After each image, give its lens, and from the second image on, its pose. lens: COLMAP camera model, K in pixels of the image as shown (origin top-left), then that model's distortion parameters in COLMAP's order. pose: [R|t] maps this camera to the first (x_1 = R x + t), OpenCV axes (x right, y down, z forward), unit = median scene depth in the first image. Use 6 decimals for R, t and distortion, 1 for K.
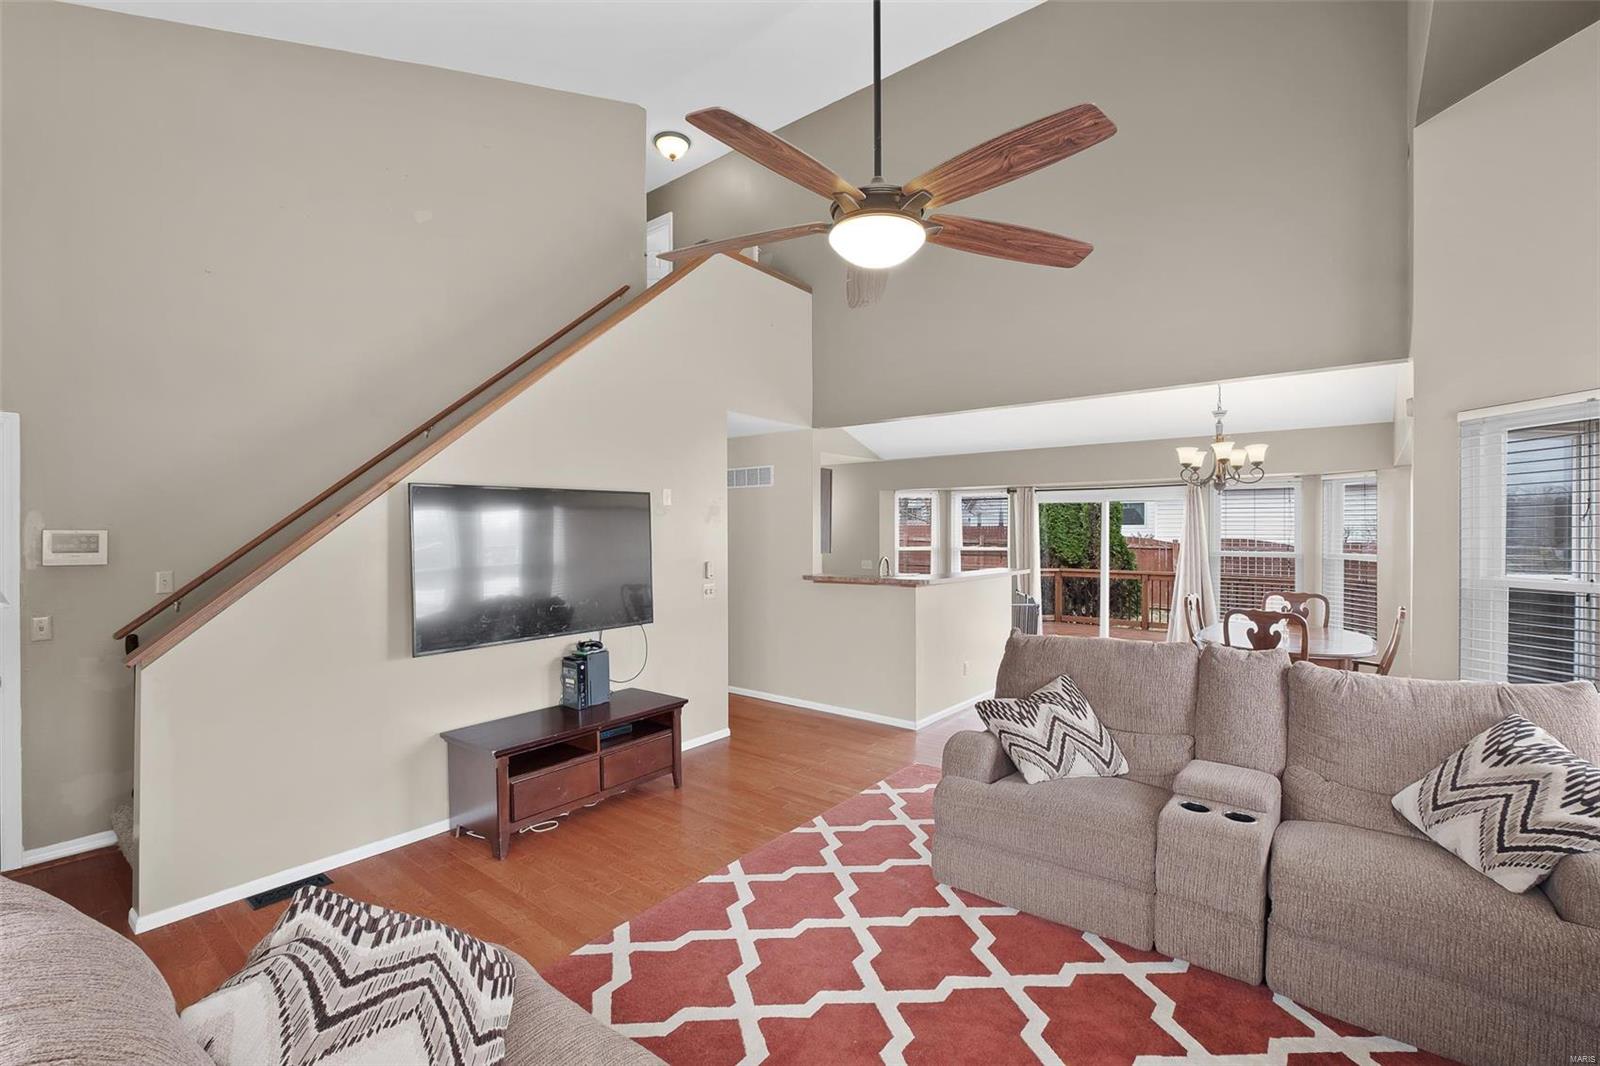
lens RADIAL K [[697.2, 0, 805.4], [0, 697.2, 536.5], [0, 0, 1]] dist [-0.002499, -0.000990]
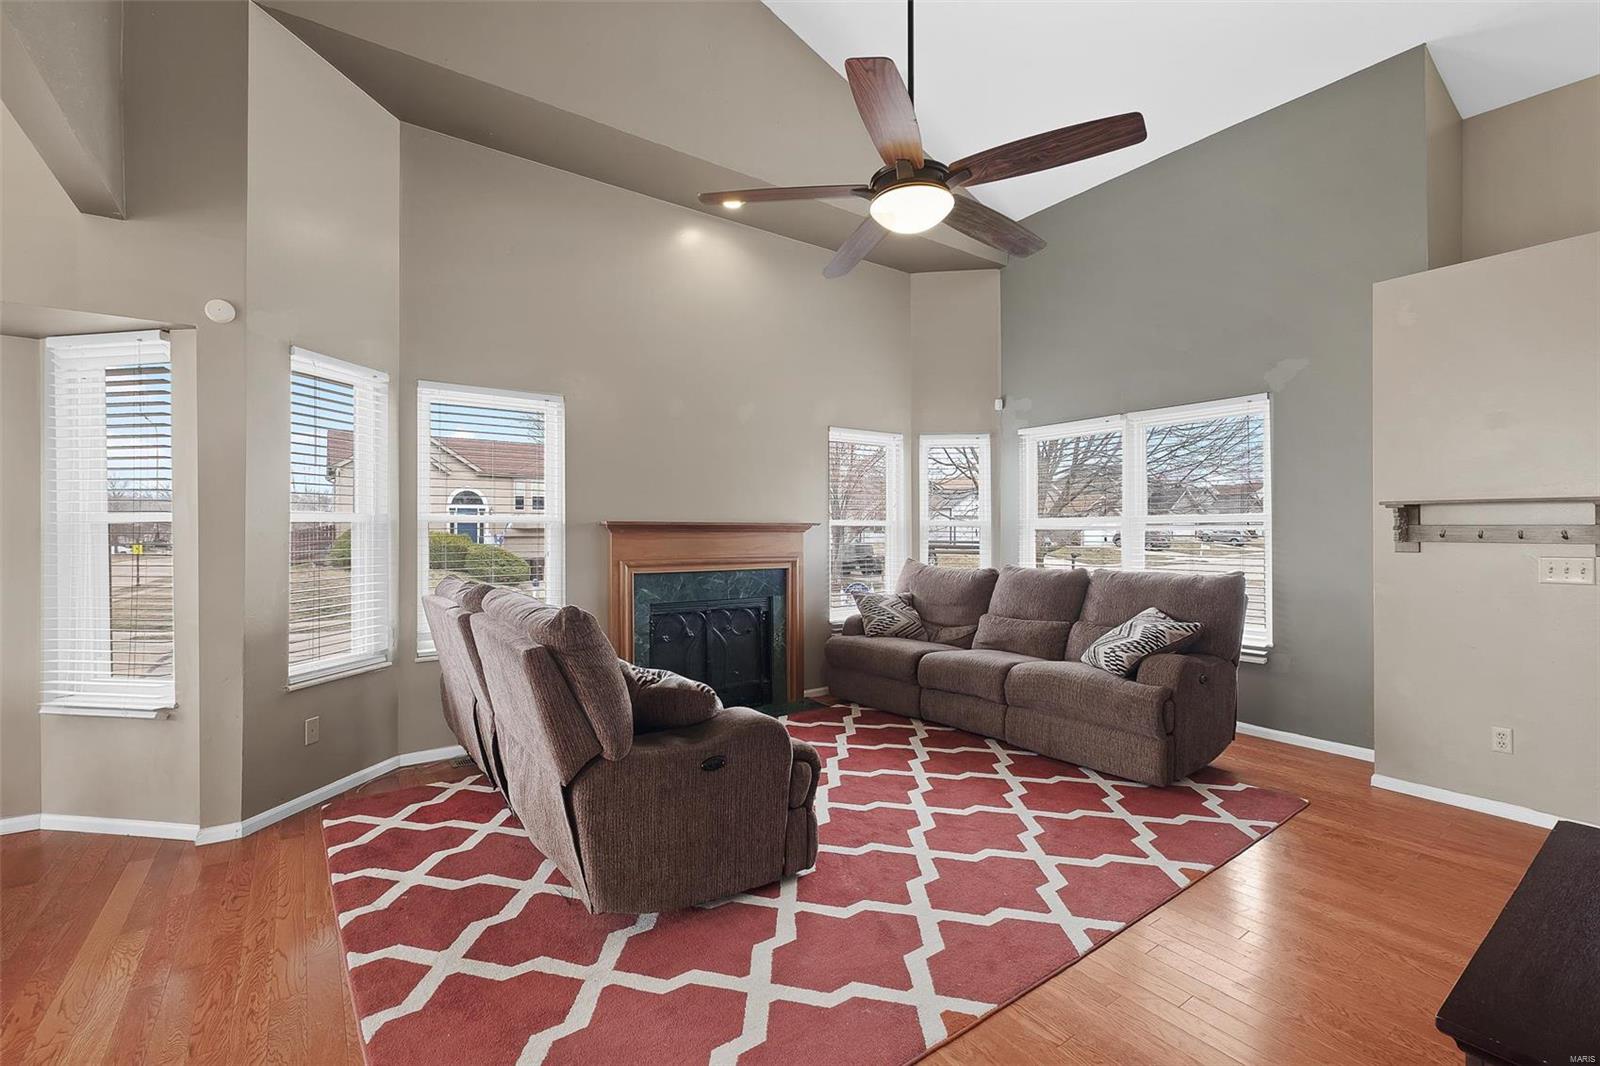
lens RADIAL K [[697.2, 0, 805.4], [0, 697.2, 536.5], [0, 0, 1]] dist [-0.002499, -0.000990]
pose [[-0.963205, 0.001551, 0.268764, -0.021732], [0.005258, 0.999901, 0.013074, 0.058925], [-0.268717, 0.014006, -0.963117, 1.232257]]
